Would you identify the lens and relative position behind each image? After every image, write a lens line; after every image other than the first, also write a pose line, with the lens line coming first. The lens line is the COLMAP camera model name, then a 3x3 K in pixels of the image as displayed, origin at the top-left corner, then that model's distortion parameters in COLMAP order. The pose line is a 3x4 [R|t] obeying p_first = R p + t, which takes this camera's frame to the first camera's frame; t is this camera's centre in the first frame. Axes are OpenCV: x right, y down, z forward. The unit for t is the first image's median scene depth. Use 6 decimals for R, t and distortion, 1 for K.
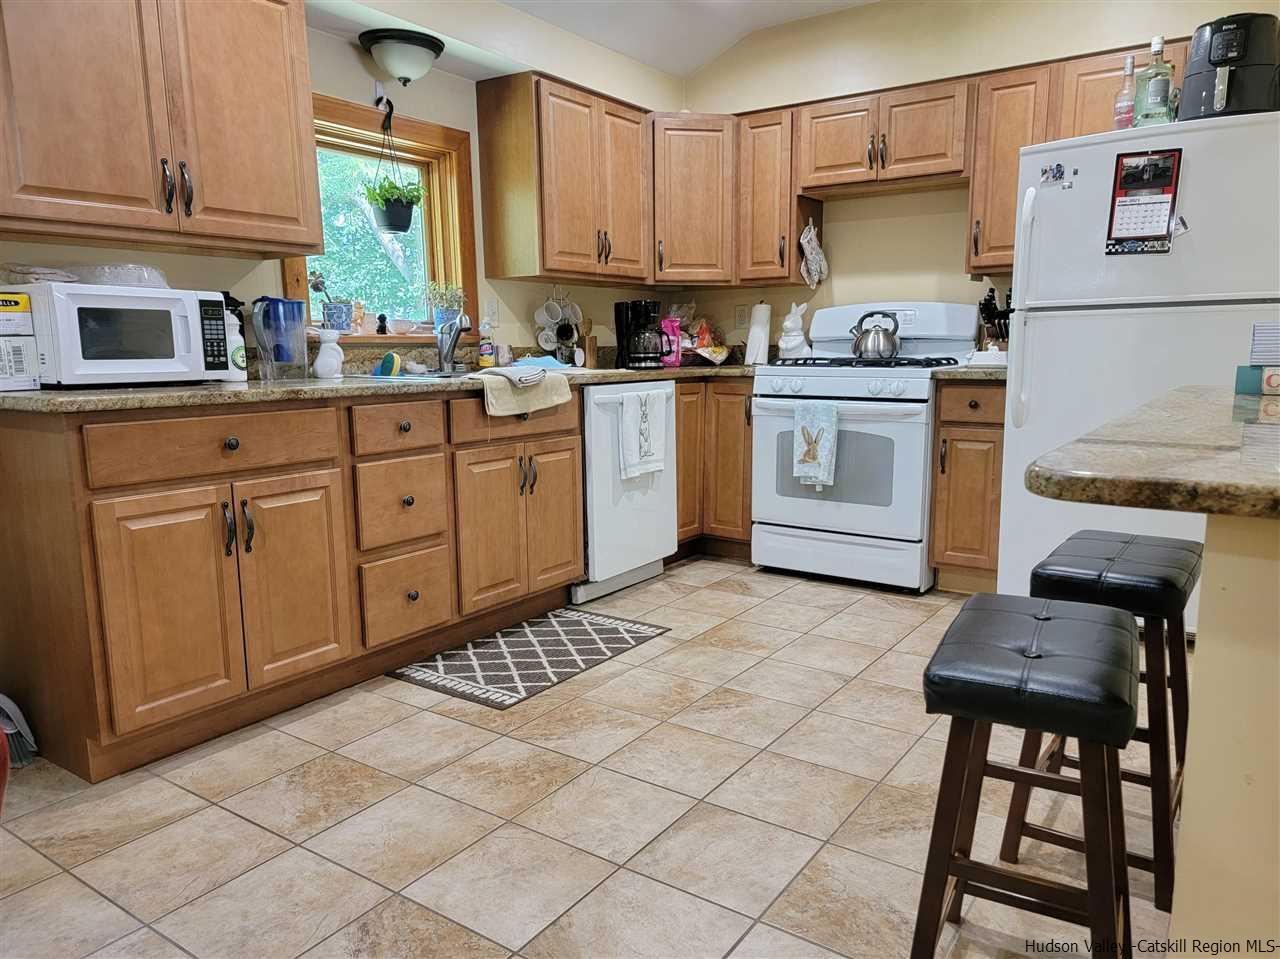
lens RADIAL K [[882.6, 0, 638.2], [0, 882.6, 489.9], [0, 0, 1]] dist [0.070571, -0.063837]
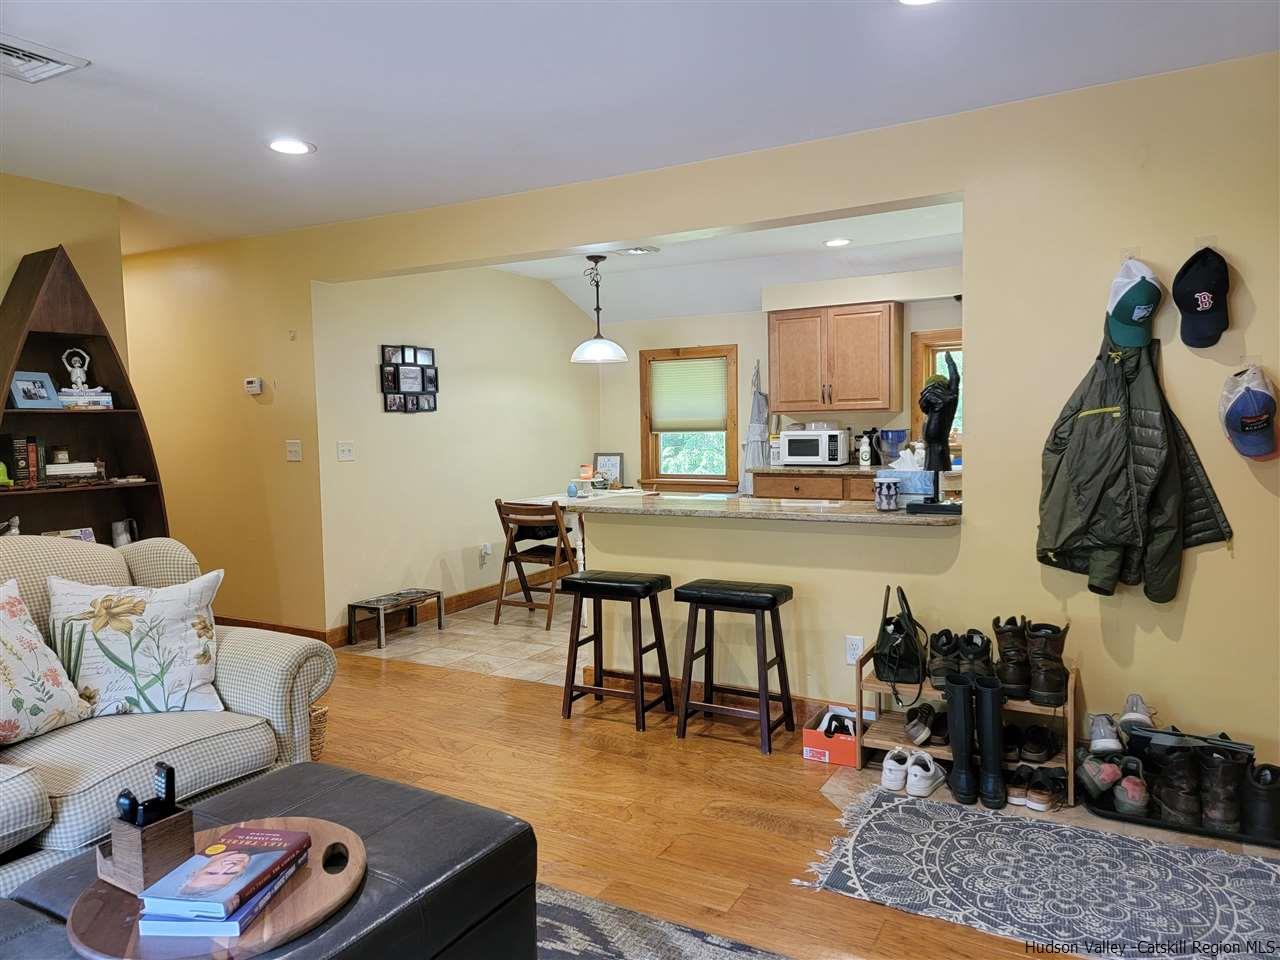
lens RADIAL K [[882.6, 0, 638.2], [0, 882.6, 490.4], [0, 0, 1]] dist [0.070571, -0.063837]
pose [[0.086528, 0.086422, -0.992494, 1.805988], [-0.140609, 0.987317, 0.073712, -0.141850], [0.986277, 0.133176, 0.097583, 0.181225]]
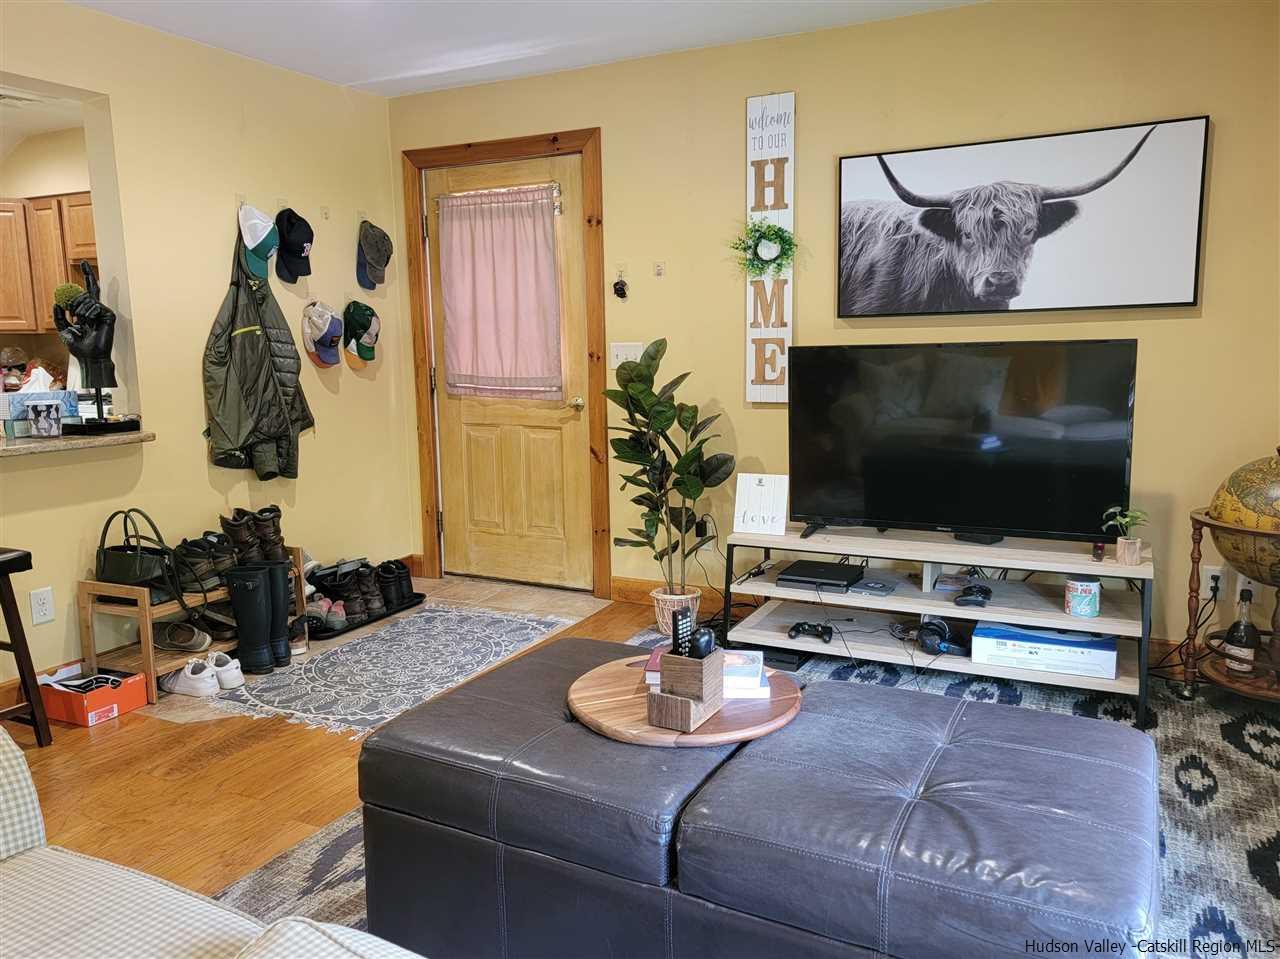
lens RADIAL K [[928.8, 0, 666.4], [0, 928.8, 476.3], [0, 0, 1]] dist [0.075432, -0.067187]
pose [[0.988440, -0.027727, 0.149058, 1.159631], [0.031011, 0.999324, -0.019753, 0.027415], [-0.148410, 0.024147, 0.988631, -0.629295]]
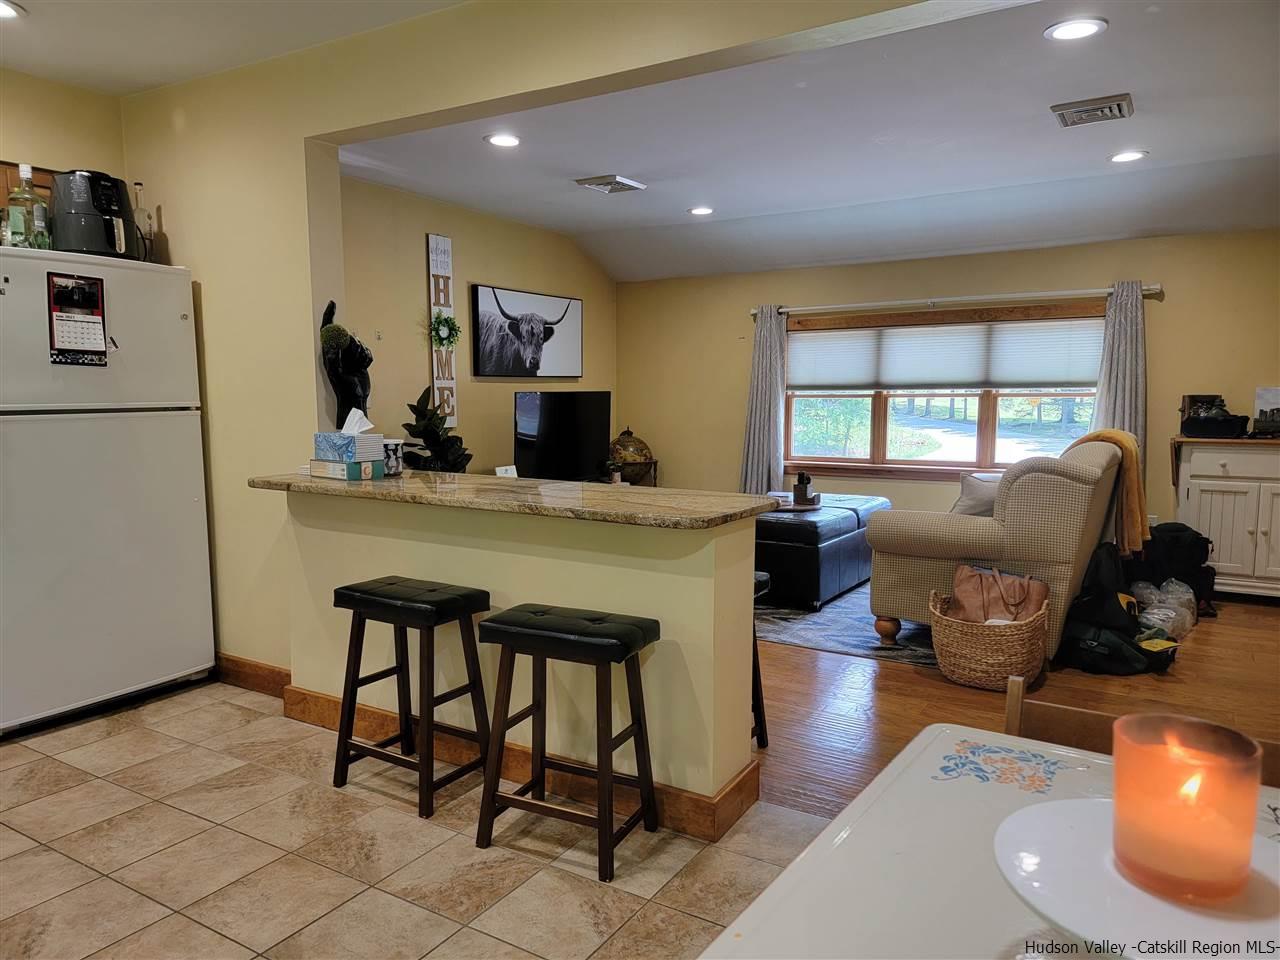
lens RADIAL K [[882.6, 0, 638.2], [0, 882.6, 490.4], [0, 0, 1]] dist [0.070571, -0.063837]
pose [[-0.055900, -0.108481, 0.992526, -0.609974], [0.158142, 0.980569, 0.116081, -0.133689], [-0.985833, 0.163448, -0.037658, 0.395921]]
